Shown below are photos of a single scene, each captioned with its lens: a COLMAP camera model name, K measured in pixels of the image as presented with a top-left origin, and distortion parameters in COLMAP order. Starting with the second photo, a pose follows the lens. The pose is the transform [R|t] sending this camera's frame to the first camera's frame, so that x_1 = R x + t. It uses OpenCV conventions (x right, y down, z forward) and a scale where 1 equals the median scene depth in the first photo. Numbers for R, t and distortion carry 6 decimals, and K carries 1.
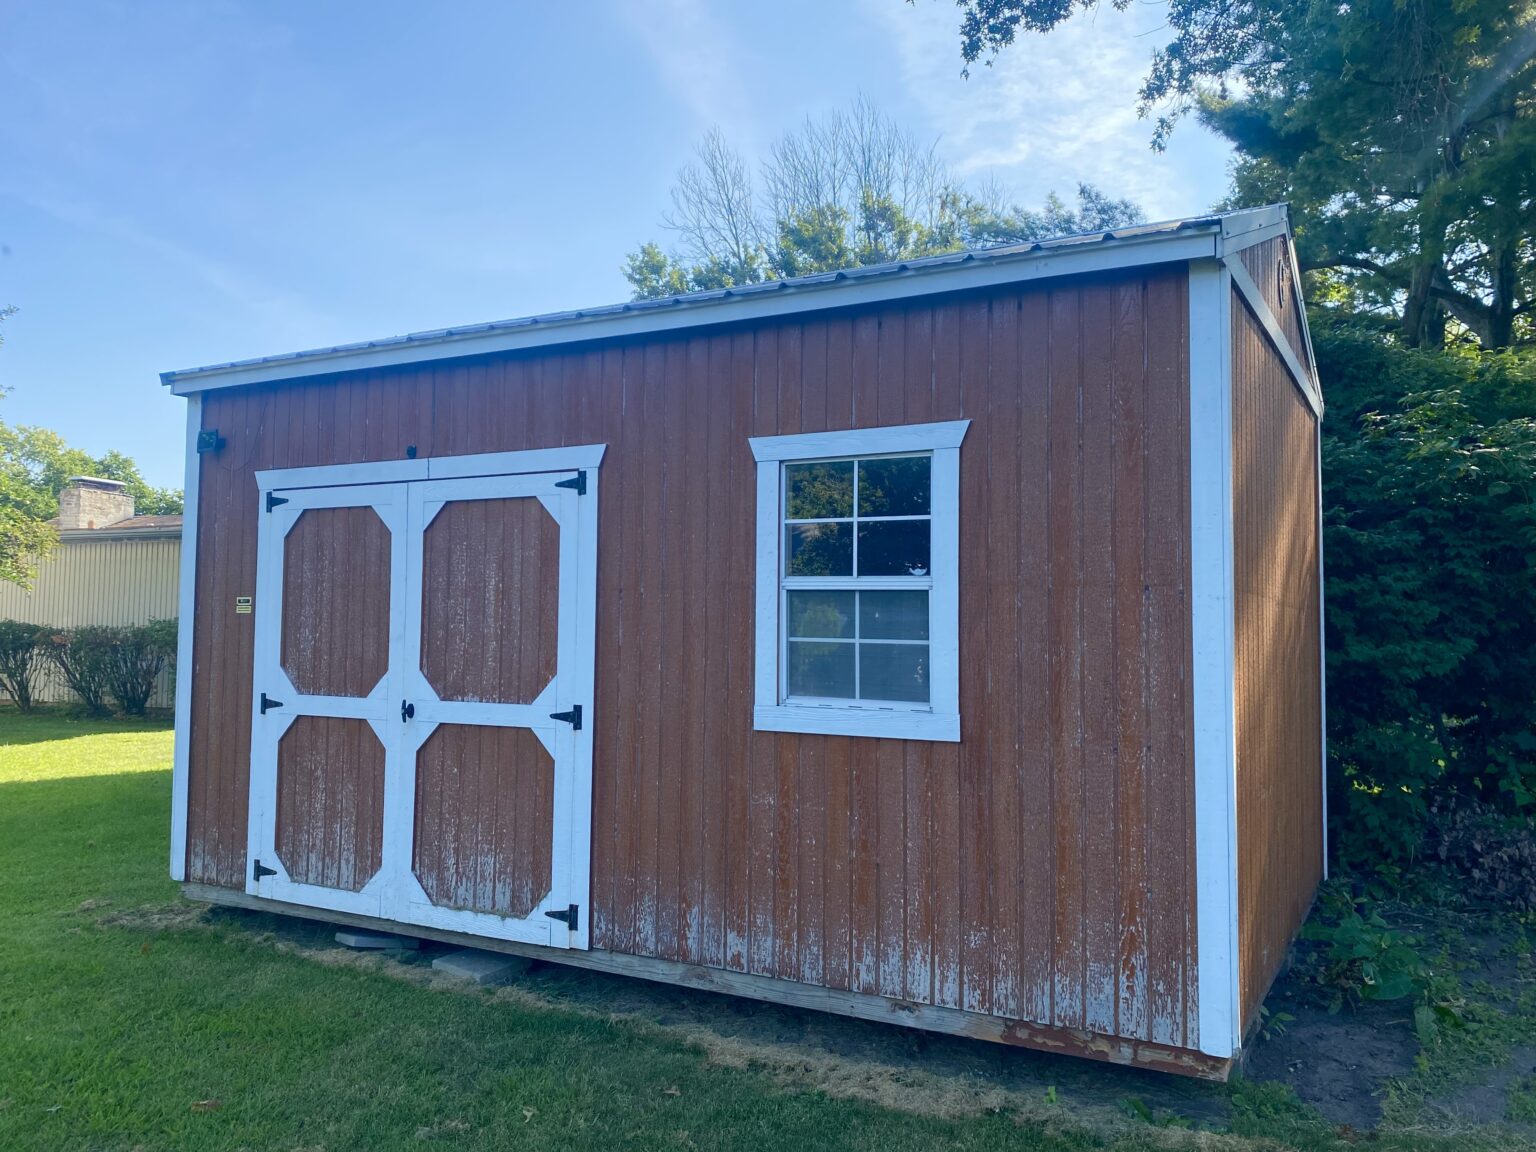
lens RADIAL K [[1204.0, 0, 768.4], [0, 1204.0, 568.9], [0, 0, 1]] dist [0.007102, -0.002345]
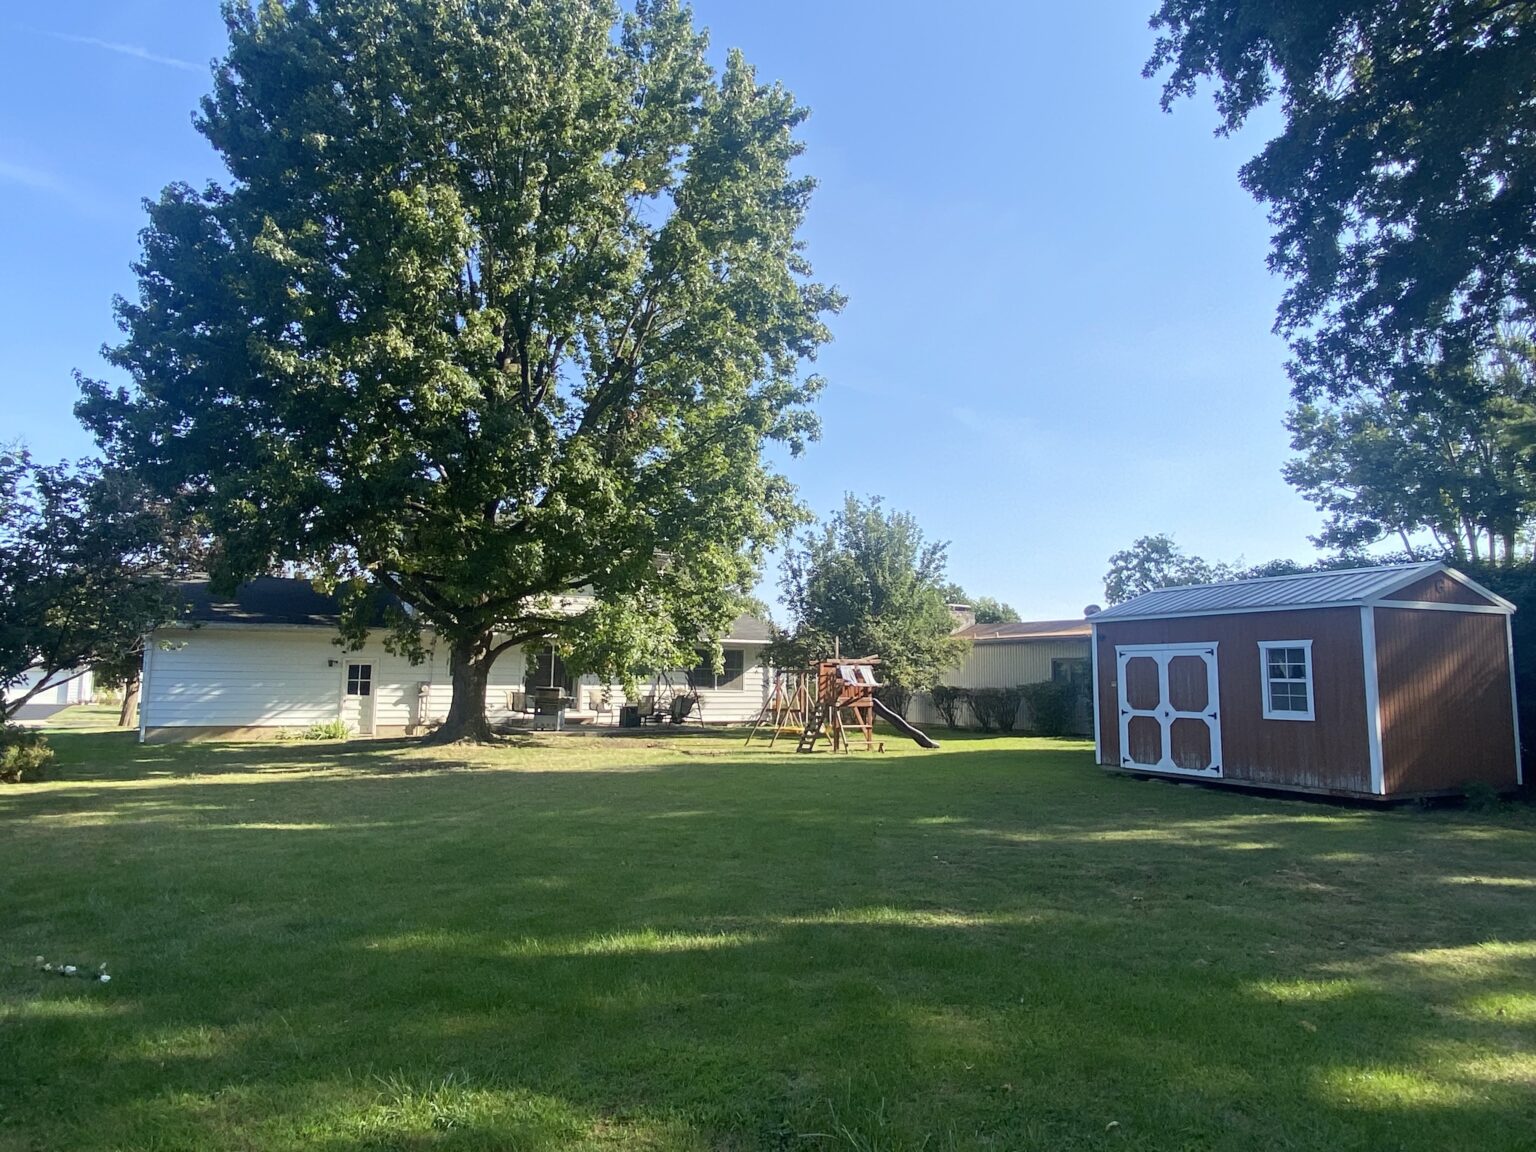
lens RADIAL K [[989.7, 0, 760.2], [0, 989.7, 569.2], [0, 0, 1]] dist [0.011727, -0.002517]
pose [[0.801613, -0.072814, -0.593393, 0.548487], [0.031880, 0.996349, -0.079193, -0.126174], [0.596993, 0.044565, 0.801007, -2.246445]]
